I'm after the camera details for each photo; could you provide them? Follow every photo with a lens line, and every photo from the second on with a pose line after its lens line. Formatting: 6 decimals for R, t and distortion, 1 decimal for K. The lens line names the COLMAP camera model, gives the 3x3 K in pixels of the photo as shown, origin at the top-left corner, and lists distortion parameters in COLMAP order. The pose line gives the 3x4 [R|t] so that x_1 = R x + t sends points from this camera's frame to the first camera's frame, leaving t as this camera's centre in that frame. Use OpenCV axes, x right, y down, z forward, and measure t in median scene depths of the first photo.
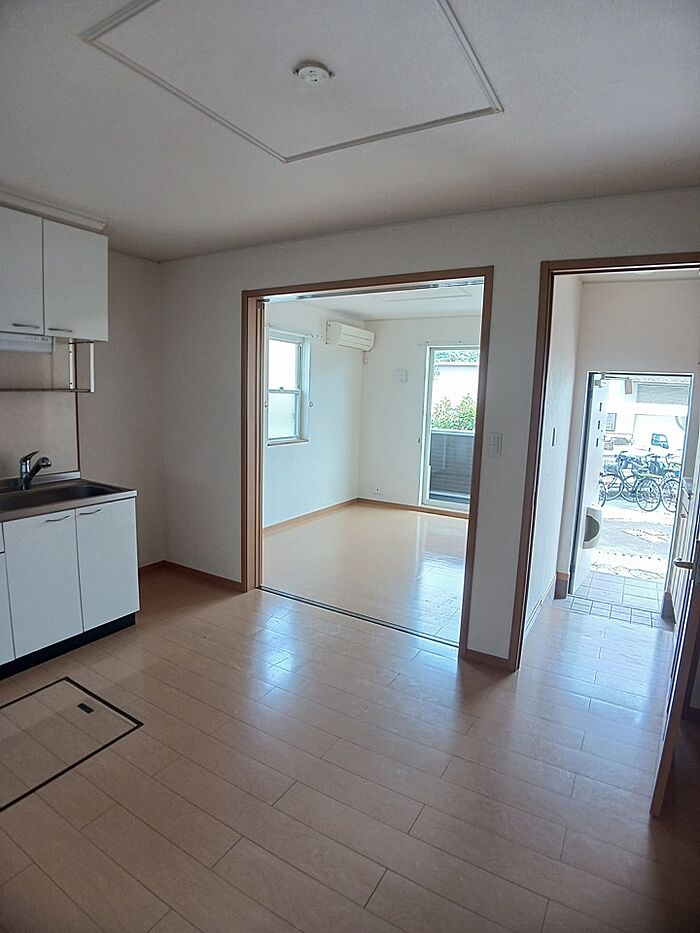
lens RADIAL K [[508.2, 0, 348.7], [0, 508.2, 466.7], [0, 0, 1]] dist [-0.042995, -0.000568]
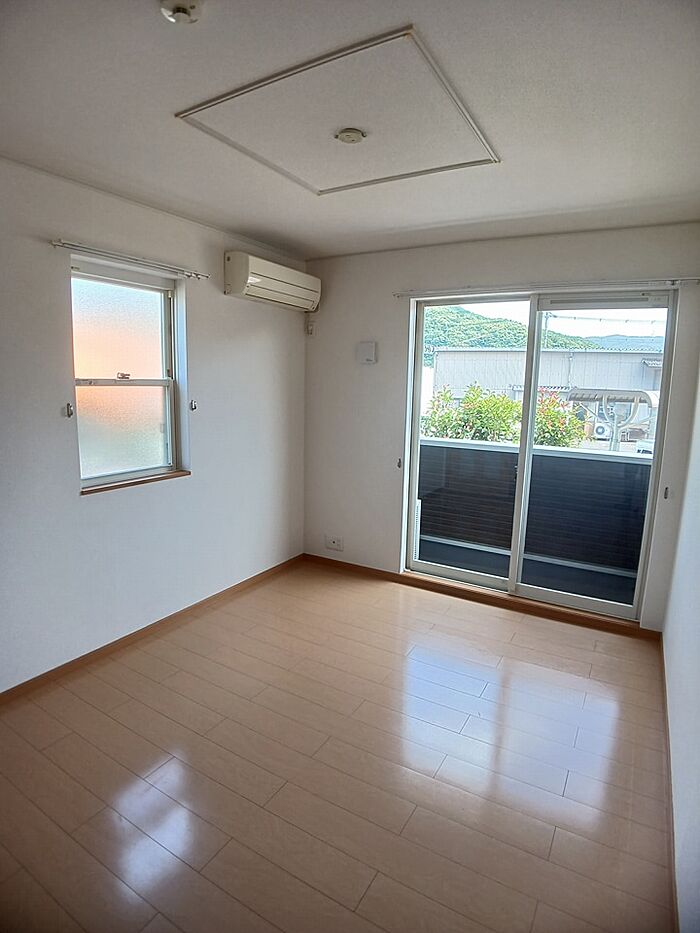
lens RADIAL K [[508.2, 0, 350.6], [0, 508.2, 467.9], [0, 0, 1]] dist [-0.042995, -0.000568]
pose [[0.999914, -0.012908, 0.002148, 0.082435], [0.012855, 0.999648, 0.023198, -0.061047], [-0.002447, -0.023168, 0.999729, 0.422477]]
